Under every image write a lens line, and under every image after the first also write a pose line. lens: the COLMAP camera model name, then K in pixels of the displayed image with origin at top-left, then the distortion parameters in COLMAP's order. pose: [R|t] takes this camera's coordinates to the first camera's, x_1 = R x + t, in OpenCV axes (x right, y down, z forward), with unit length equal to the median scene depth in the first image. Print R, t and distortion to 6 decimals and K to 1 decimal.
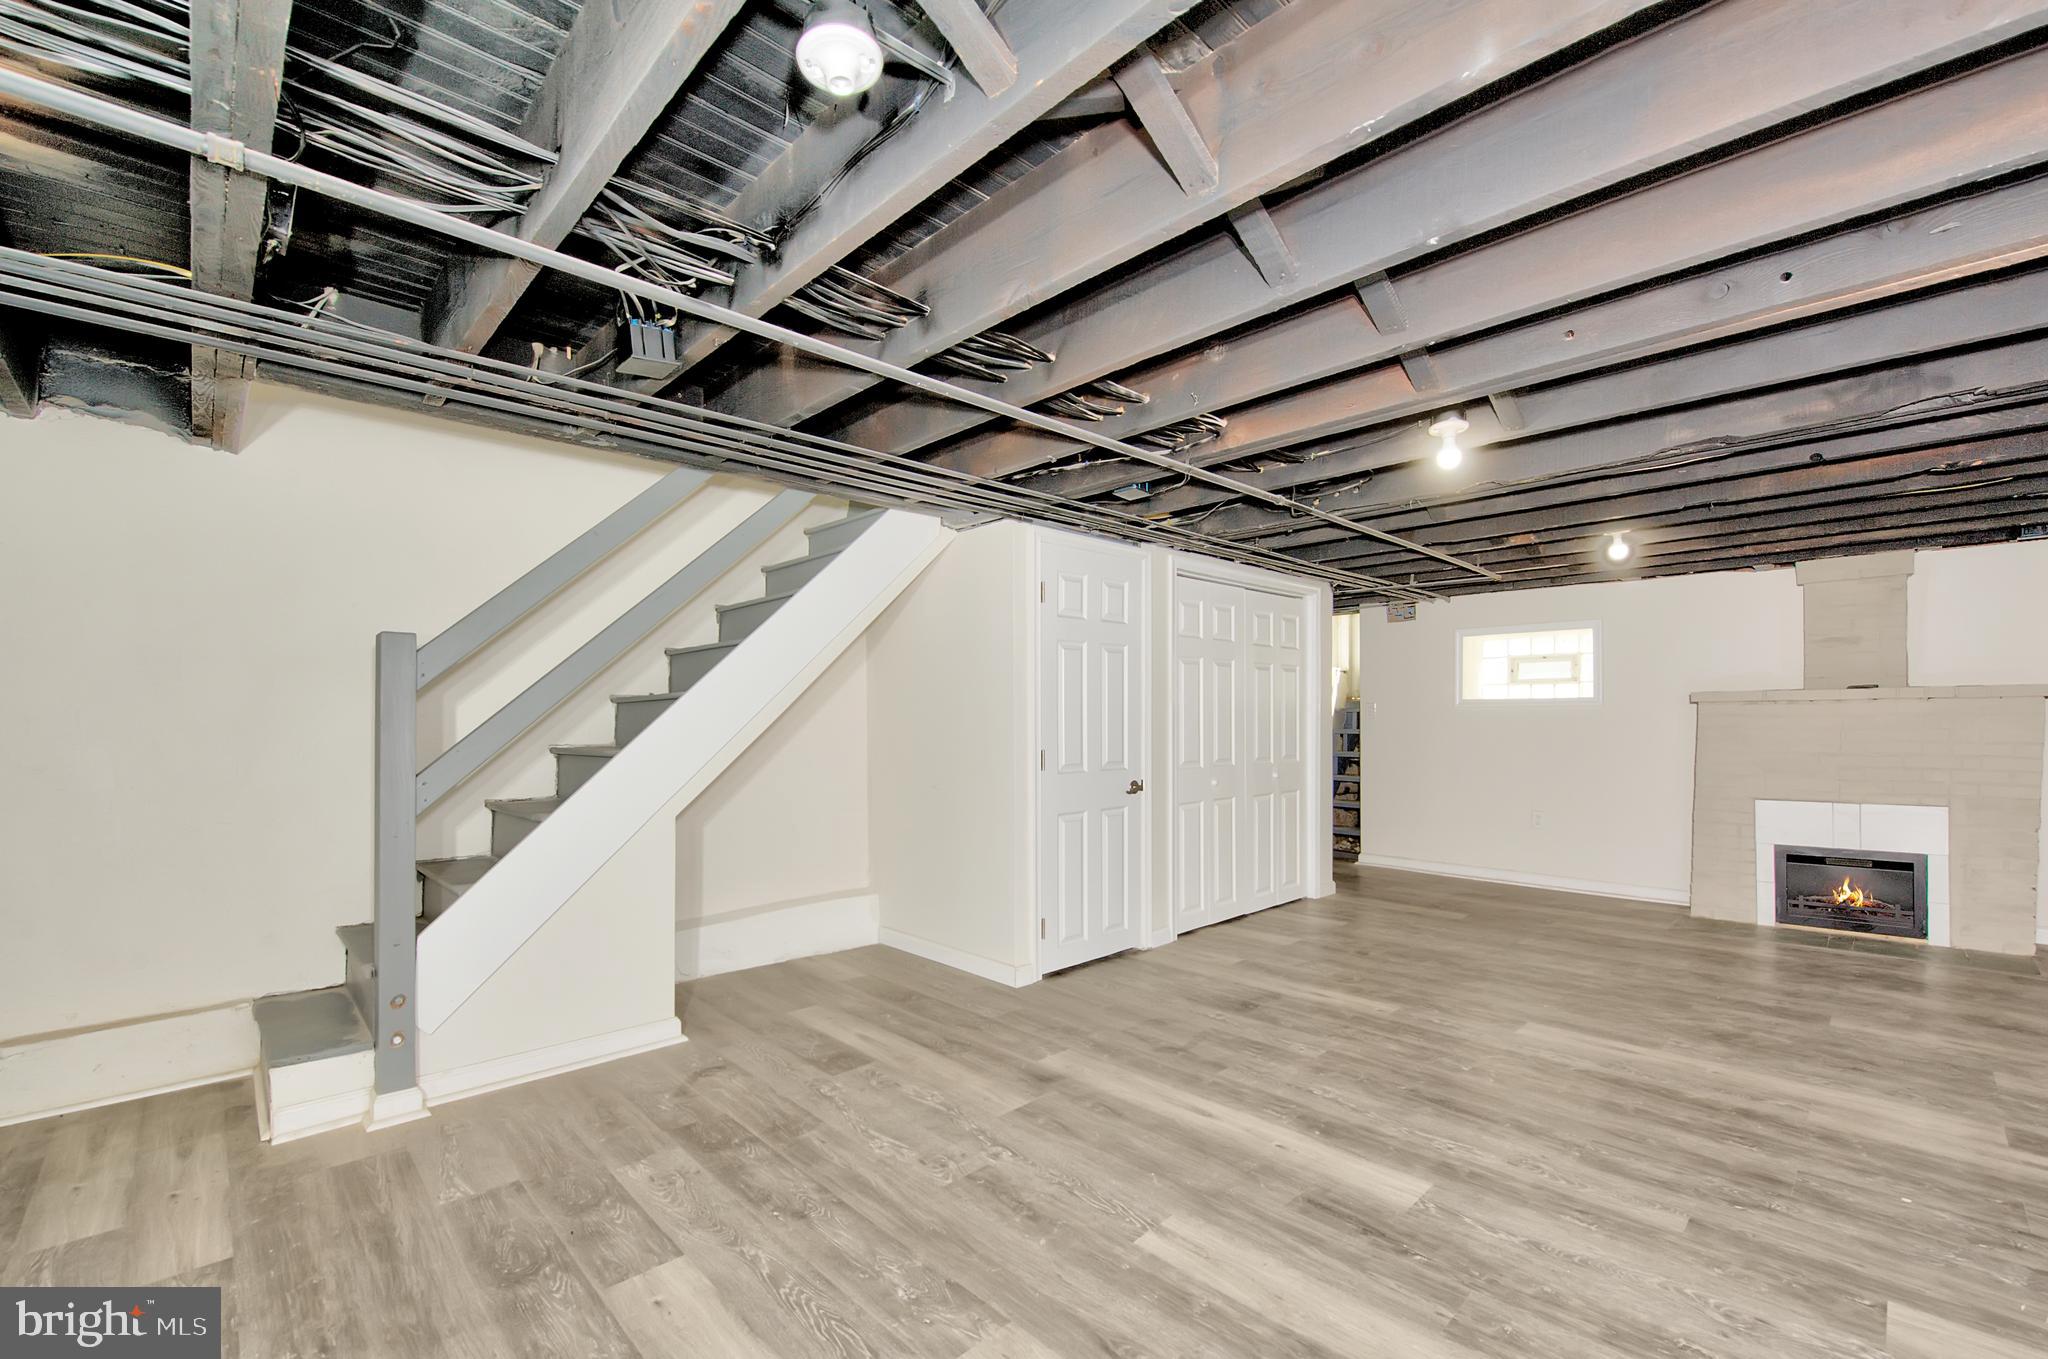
lens RADIAL K [[866.6, 0, 1020.8], [0, 866.6, 687.0], [0, 0, 1]] dist [-0.002132, -0.000889]
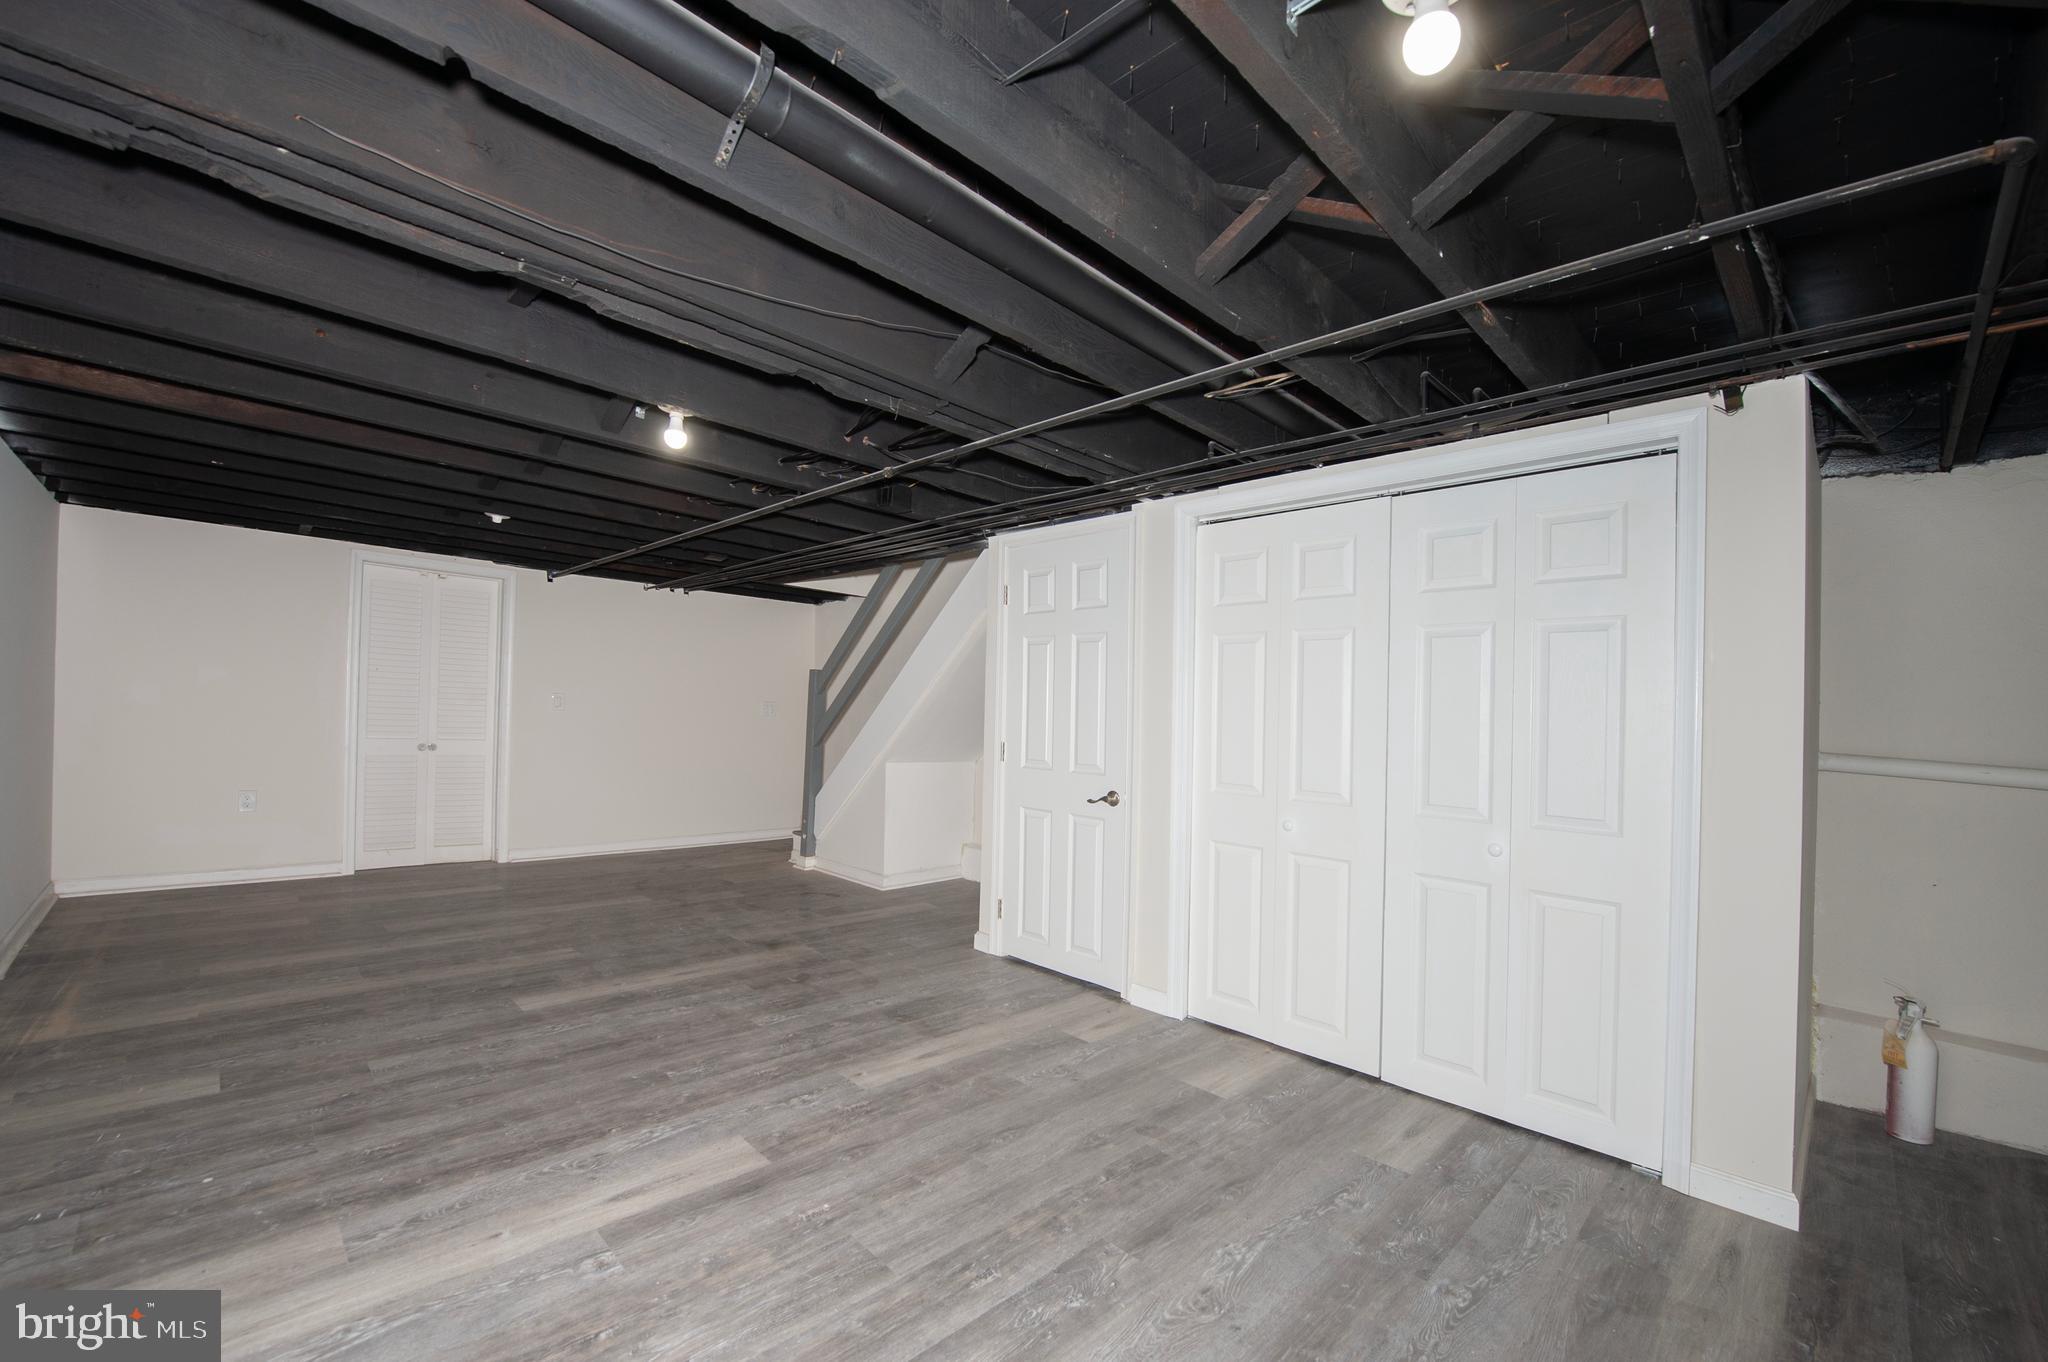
lens RADIAL K [[830.6, 0, 1016.9], [0, 830.6, 701.2], [0, 0, 1]] dist [-0.003666, 0.000483]
pose [[0.002027, -0.014368, -0.999895, 1.621792], [-0.001260, 0.999896, -0.014370, 0.058934], [0.999997, 0.001289, 0.002009, 1.572167]]
